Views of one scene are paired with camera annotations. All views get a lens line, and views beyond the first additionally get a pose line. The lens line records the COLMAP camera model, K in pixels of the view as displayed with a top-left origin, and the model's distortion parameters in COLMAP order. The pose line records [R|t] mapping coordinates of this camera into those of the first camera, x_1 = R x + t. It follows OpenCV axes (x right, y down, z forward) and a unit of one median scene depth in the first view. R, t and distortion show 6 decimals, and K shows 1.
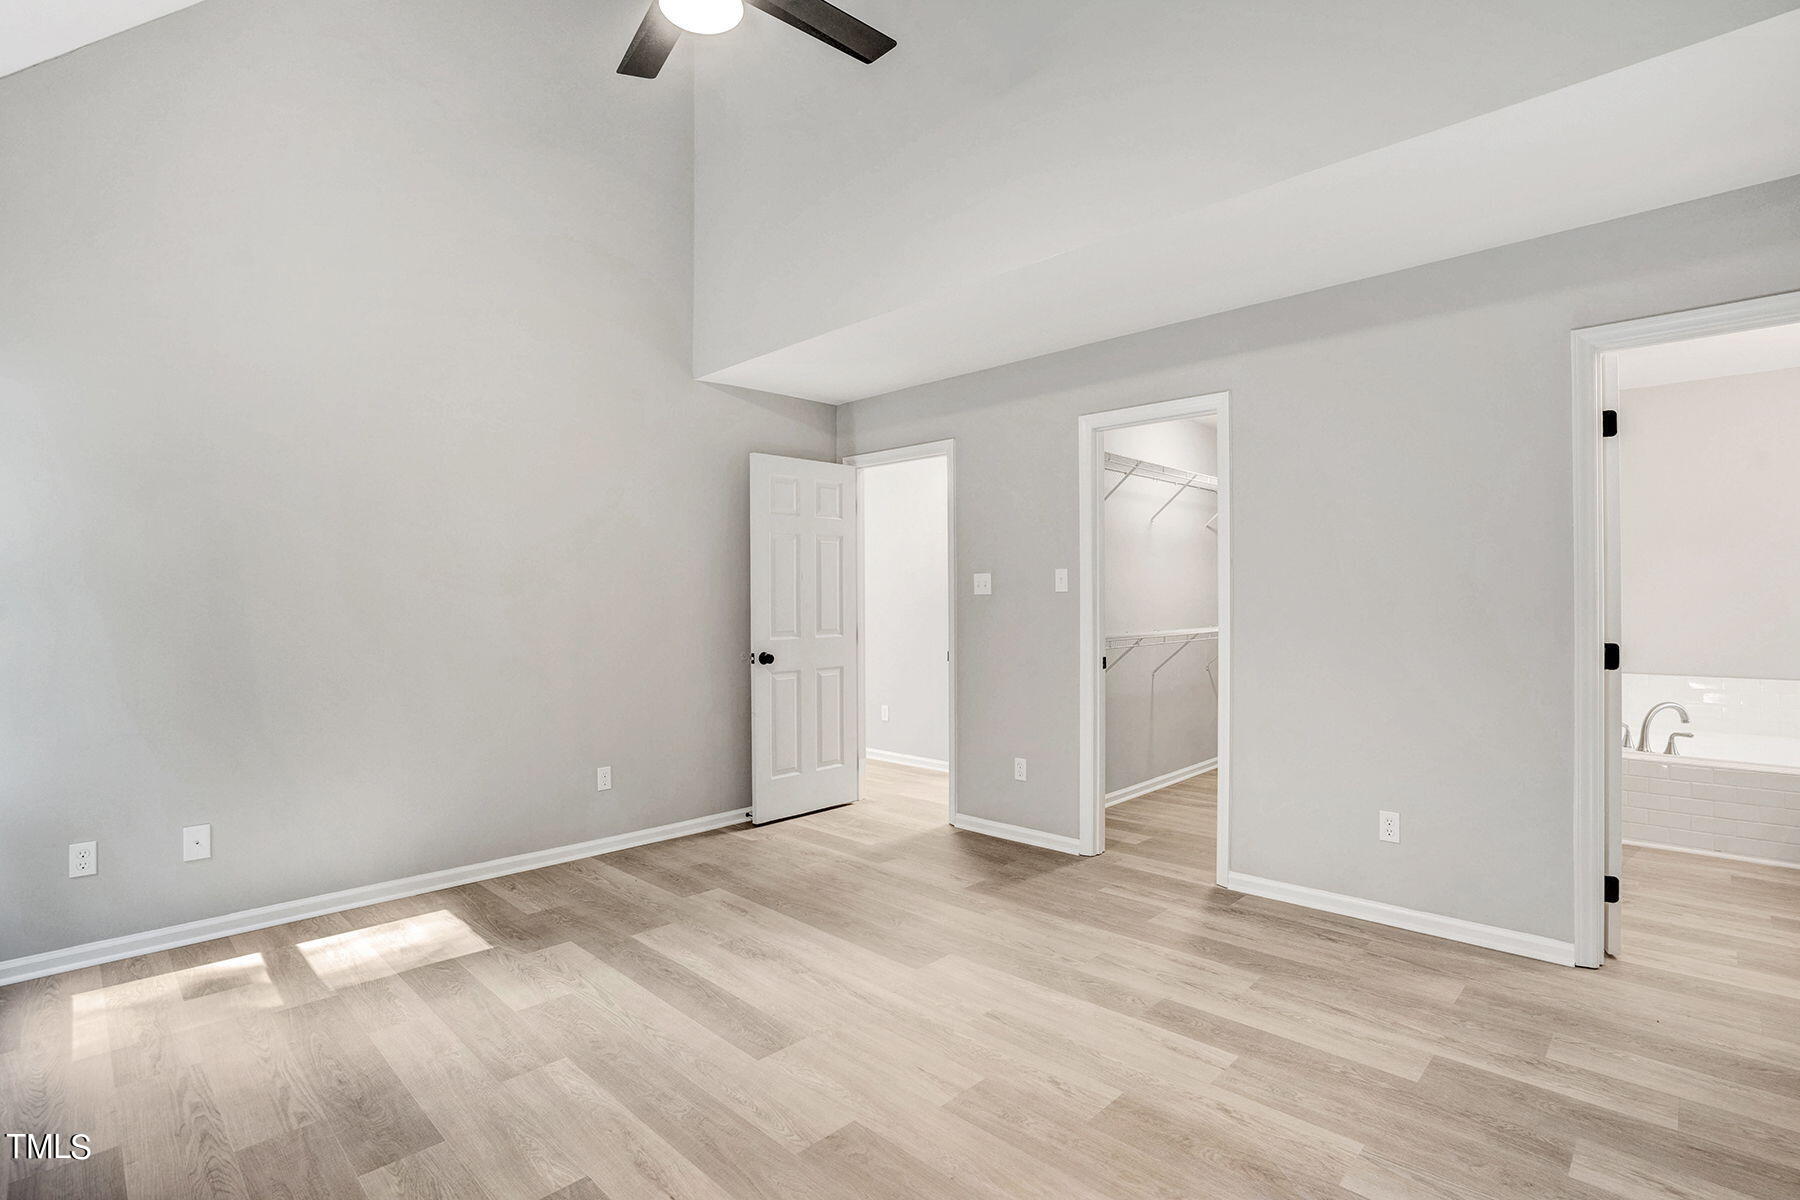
lens RADIAL K [[875.5, 0, 894.1], [0, 875.5, 596.5], [0, 0, 1]] dist [-0.015151, 0.001810]
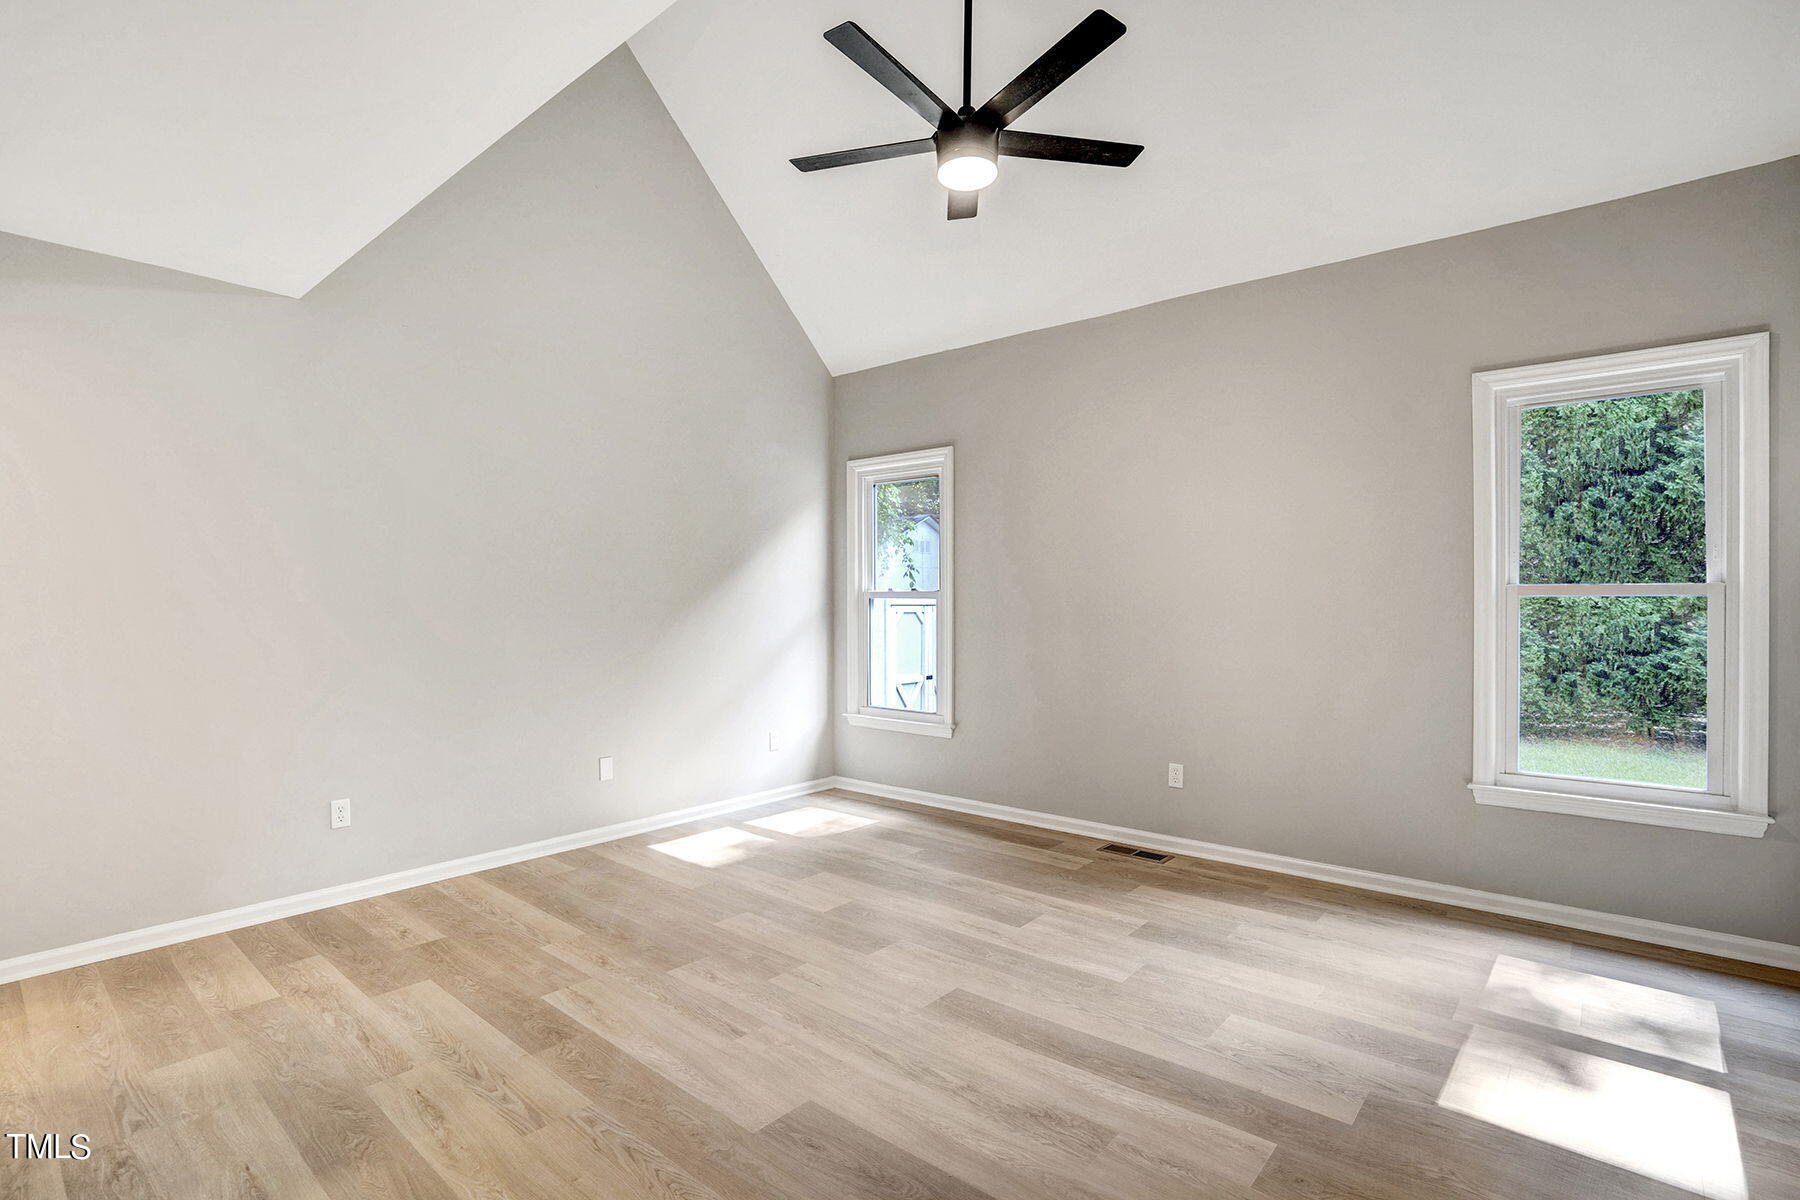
lens RADIAL K [[875.5, 0, 896.5], [0, 875.5, 603.0], [0, 0, 1]] dist [-0.015151, 0.001810]
pose [[-0.997828, 0.014210, -0.064318, -0.006524], [0.013919, 0.999891, 0.004974, 0.008210], [0.064382, 0.004068, -0.997917, 2.040739]]
